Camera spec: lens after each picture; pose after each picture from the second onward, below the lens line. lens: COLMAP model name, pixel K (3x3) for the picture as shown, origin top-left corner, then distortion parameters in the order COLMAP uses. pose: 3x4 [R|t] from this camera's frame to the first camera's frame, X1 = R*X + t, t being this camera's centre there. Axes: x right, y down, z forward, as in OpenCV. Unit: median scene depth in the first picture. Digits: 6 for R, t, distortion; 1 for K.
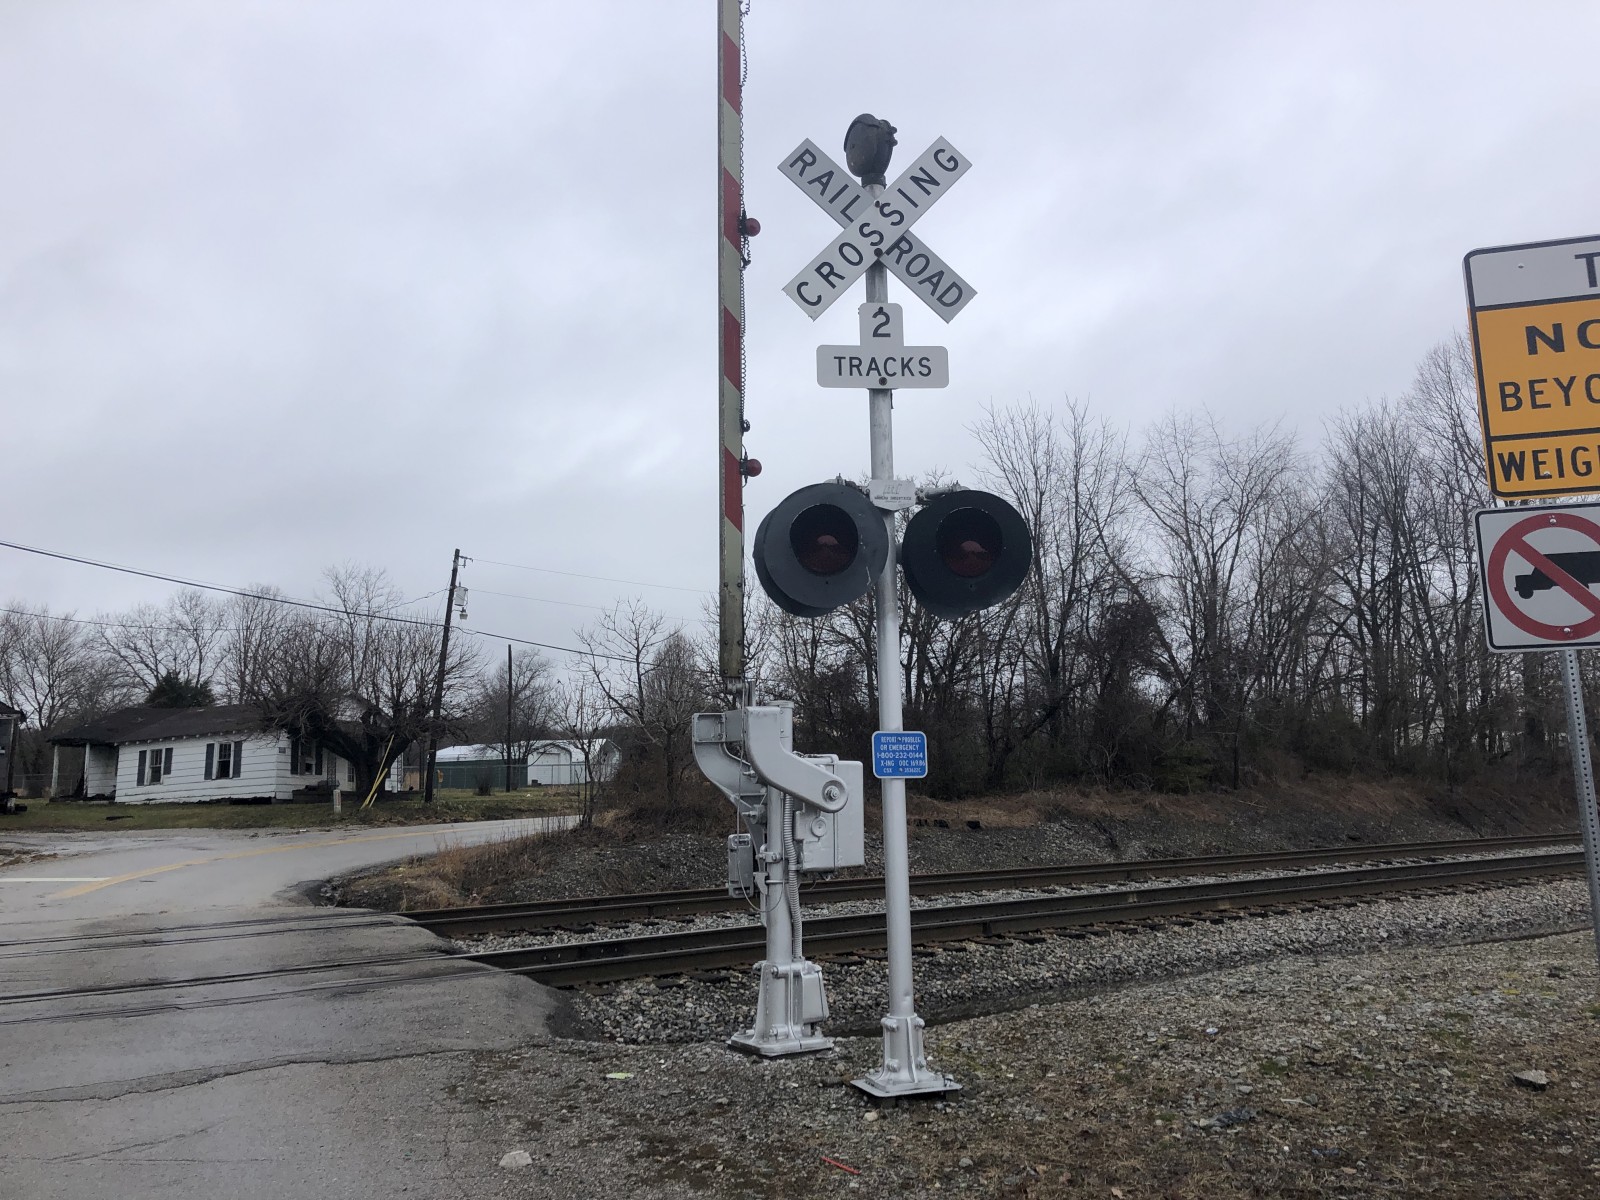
lens RADIAL K [[1286.6, 0, 821.6], [0, 1286.6, 566.6], [0, 0, 1]] dist [0.101218, -0.205174]
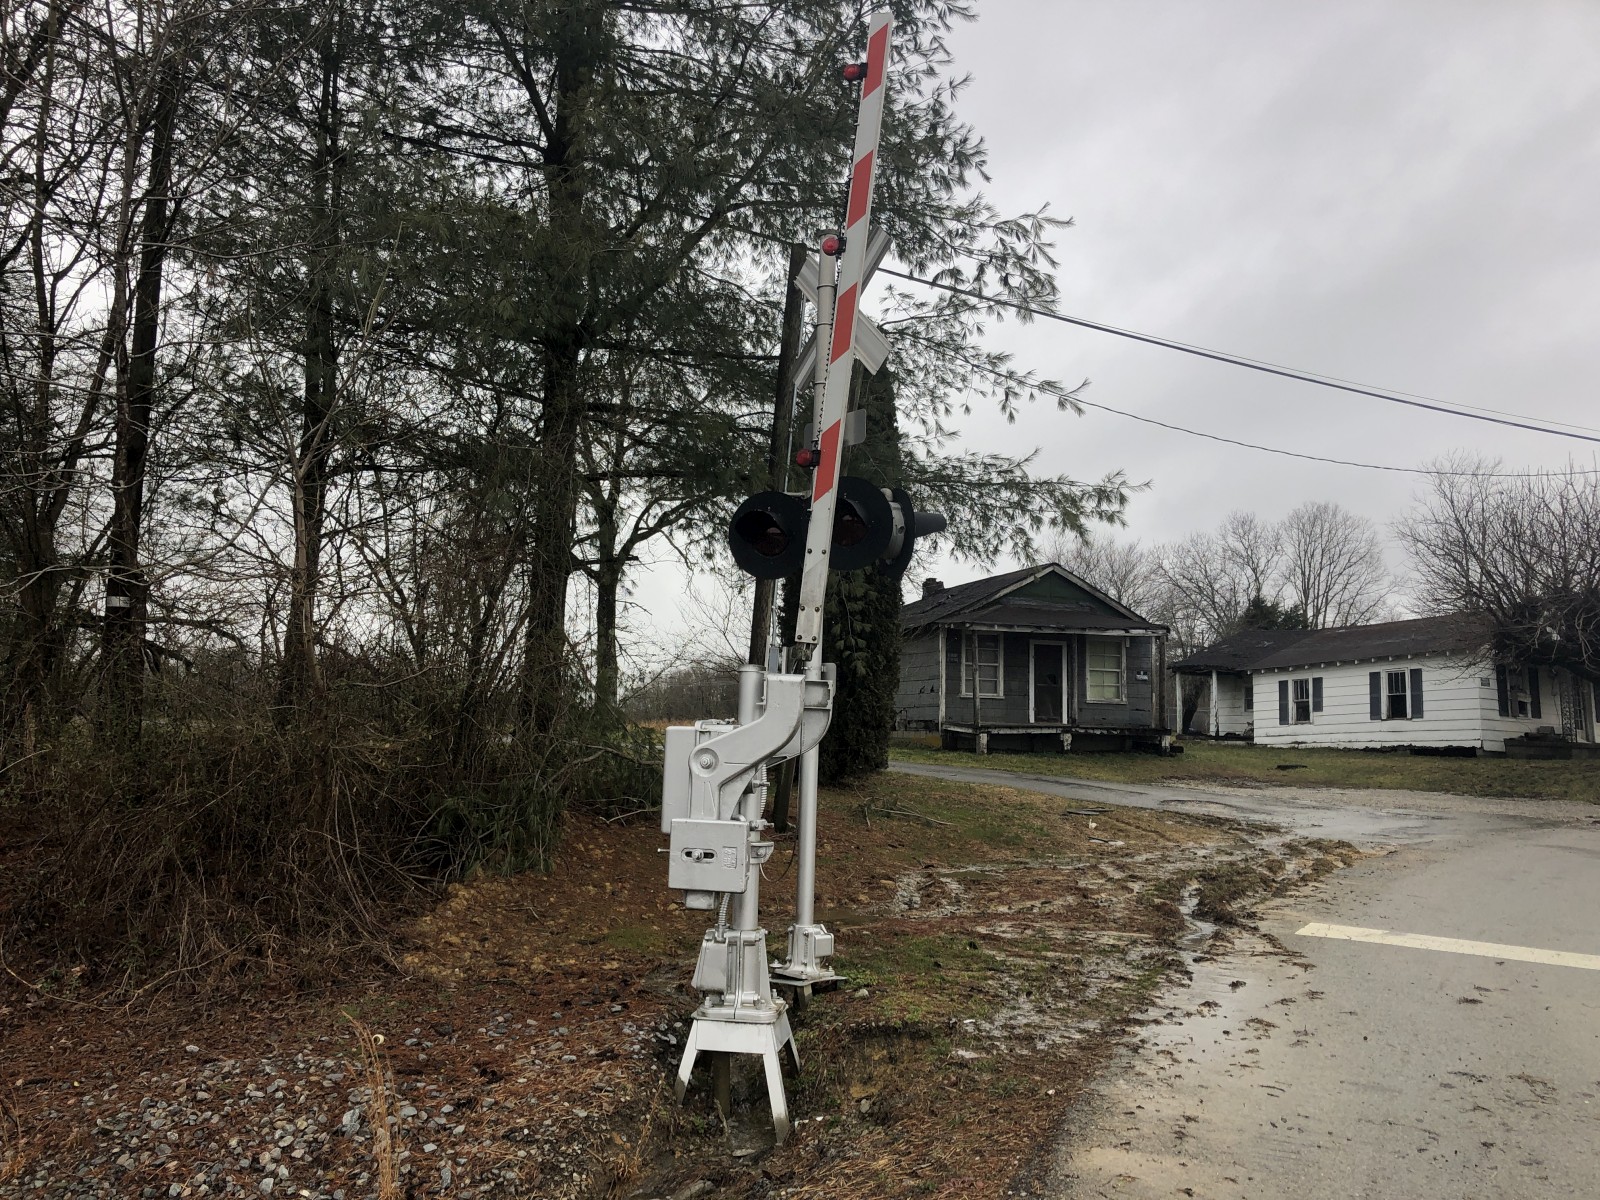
lens RADIAL K [[1308.1, 0, 806.3], [0, 1308.1, 576.5], [0, 0, 1]] dist [0.042088, -0.067955]
pose [[0.736995, -0.039243, -0.674758, -0.533423], [0.075592, 0.996836, 0.024589, 0.101303], [0.671658, -0.069129, 0.737629, 0.606471]]
